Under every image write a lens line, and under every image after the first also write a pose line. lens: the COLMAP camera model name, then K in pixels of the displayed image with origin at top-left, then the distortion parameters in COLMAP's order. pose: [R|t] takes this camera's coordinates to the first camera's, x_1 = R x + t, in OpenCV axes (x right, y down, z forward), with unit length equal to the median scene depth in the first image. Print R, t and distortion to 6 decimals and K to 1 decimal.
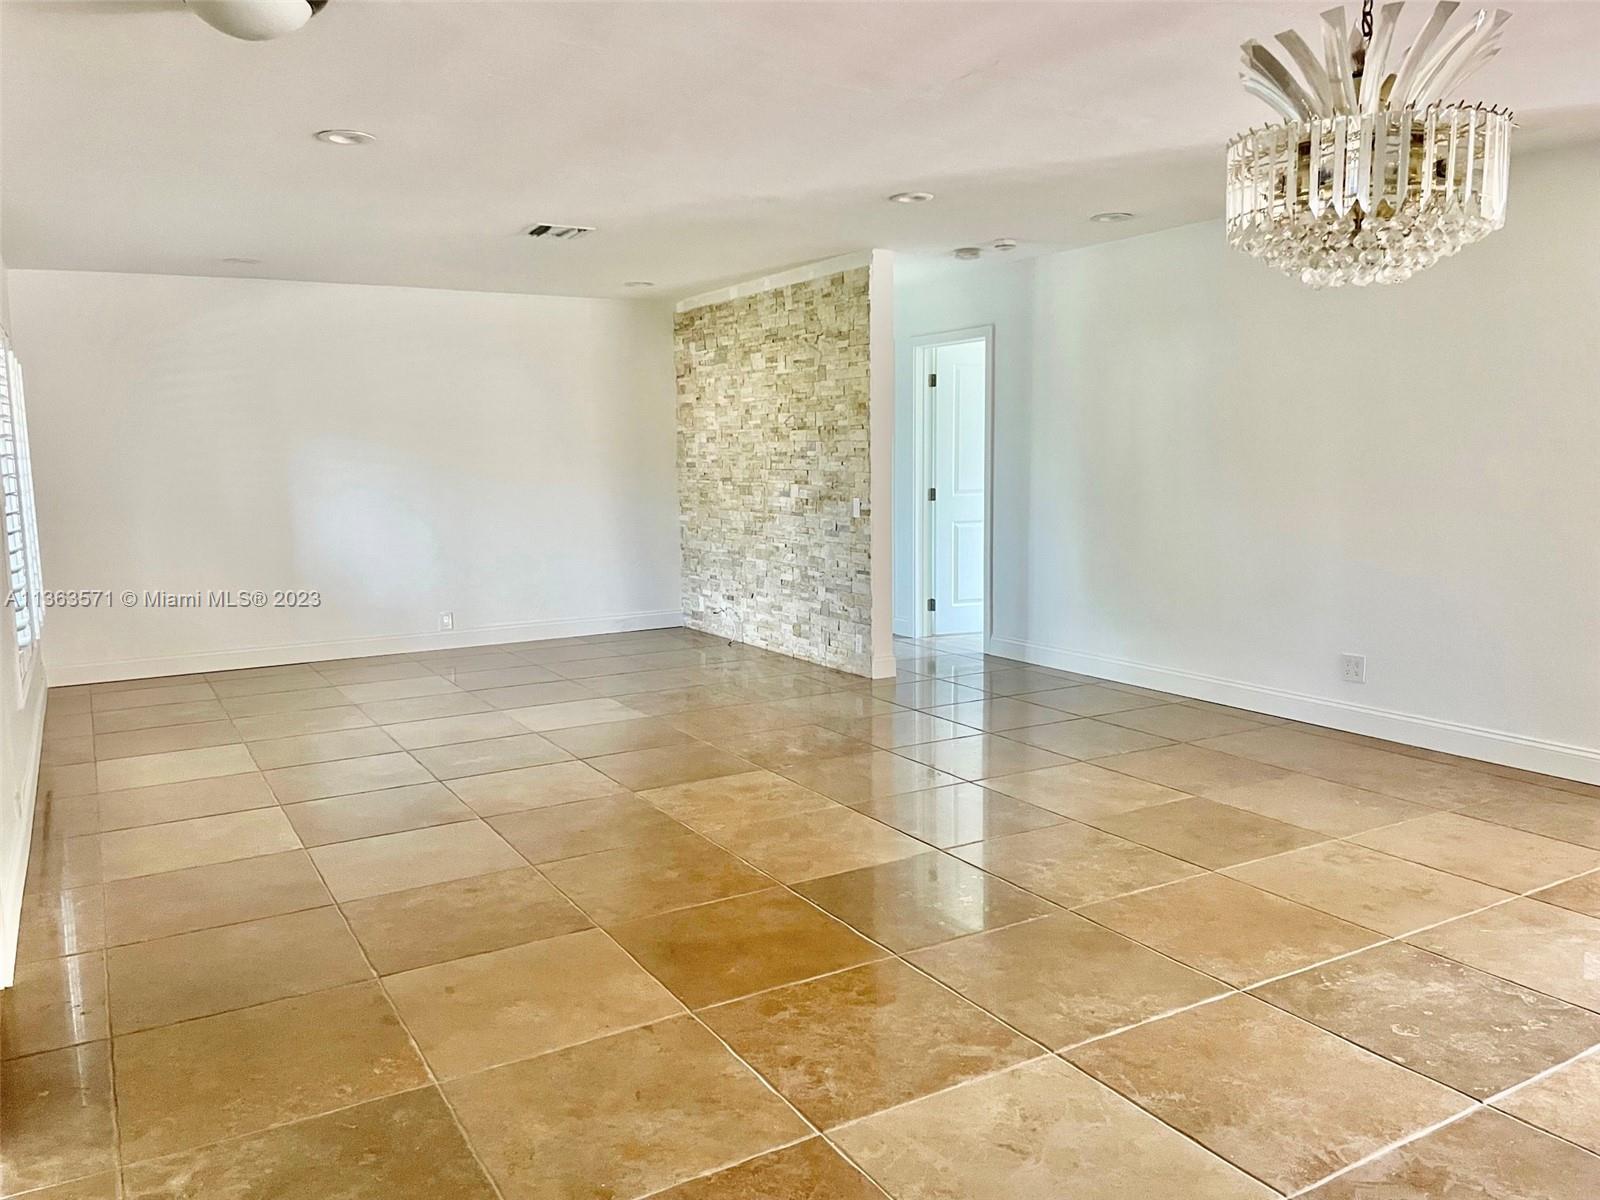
lens RADIAL K [[1203.5, 0, 798.8], [0, 1203.5, 599.5], [0, 0, 1]] dist [0.061152, -0.073402]
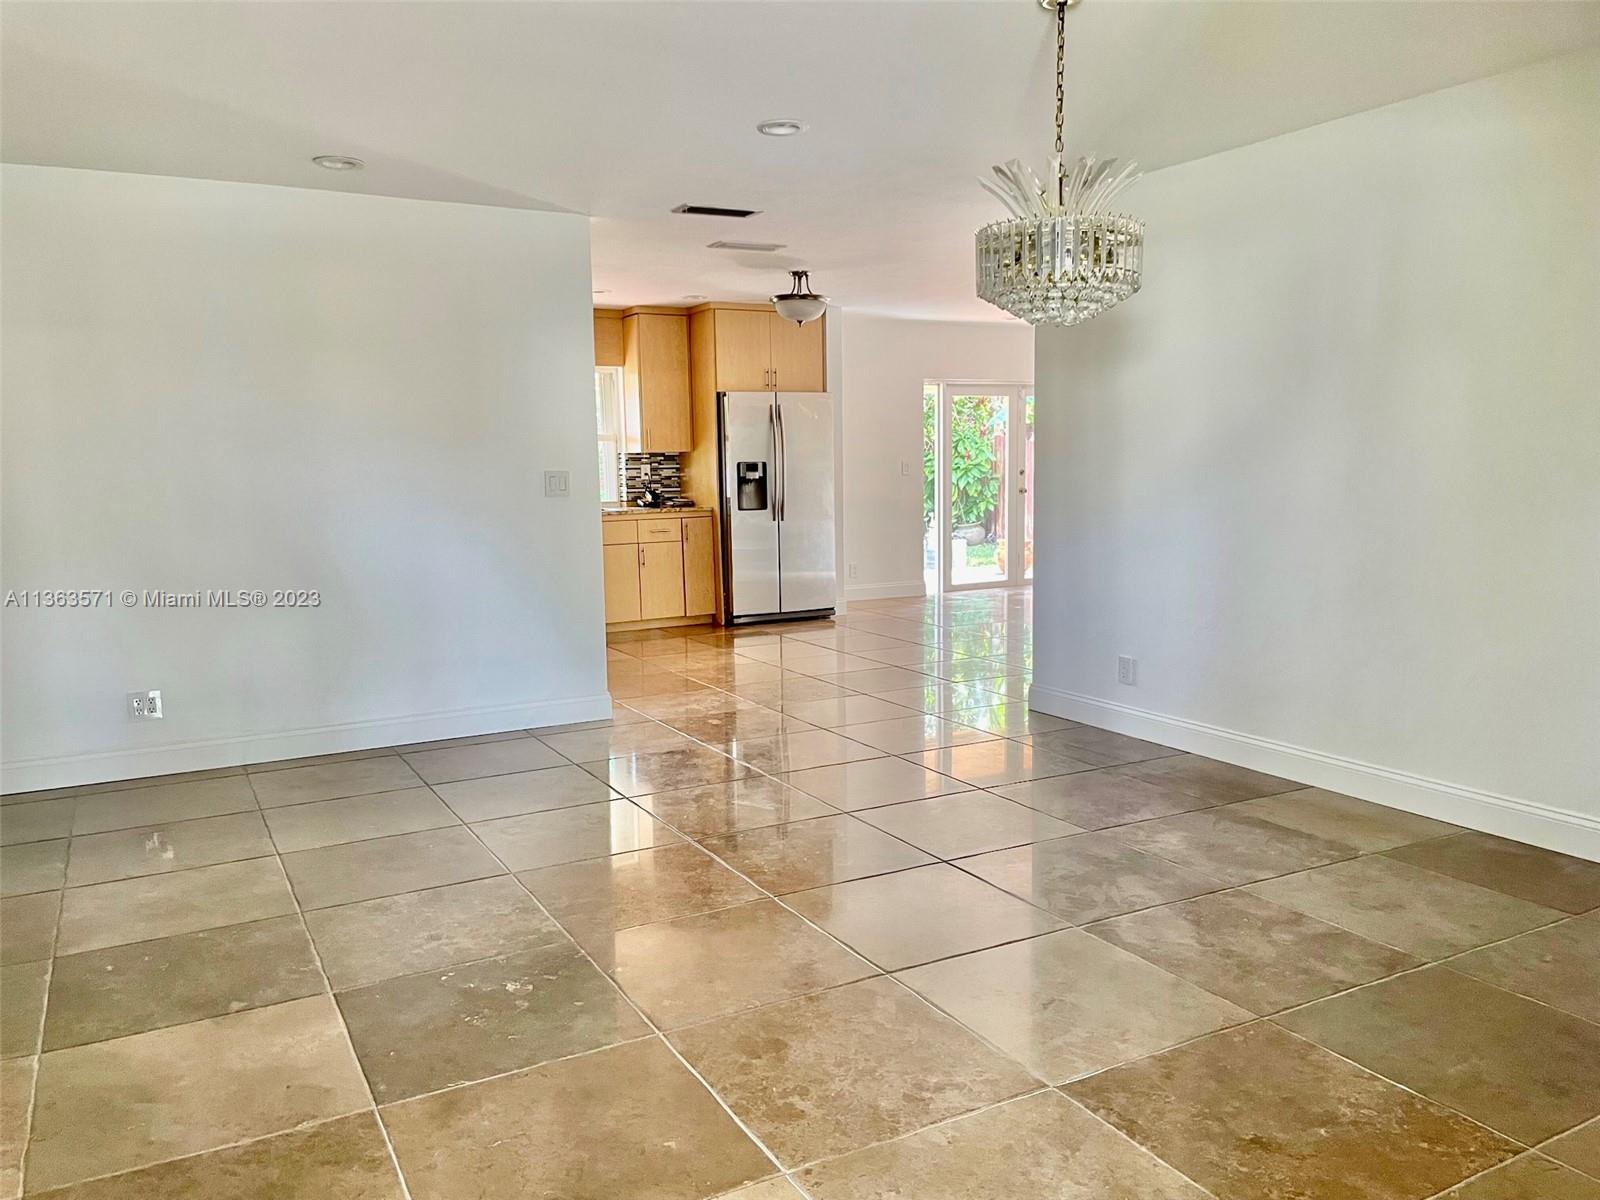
lens RADIAL K [[1203.5, 0, 799.8], [0, 1203.5, 606.4], [0, 0, 1]] dist [0.061152, -0.073402]
pose [[0.026194, -0.108056, 0.993800, -0.686890], [0.144425, 0.984120, 0.103197, -0.062543], [-0.989169, 0.140826, 0.041384, 0.805145]]
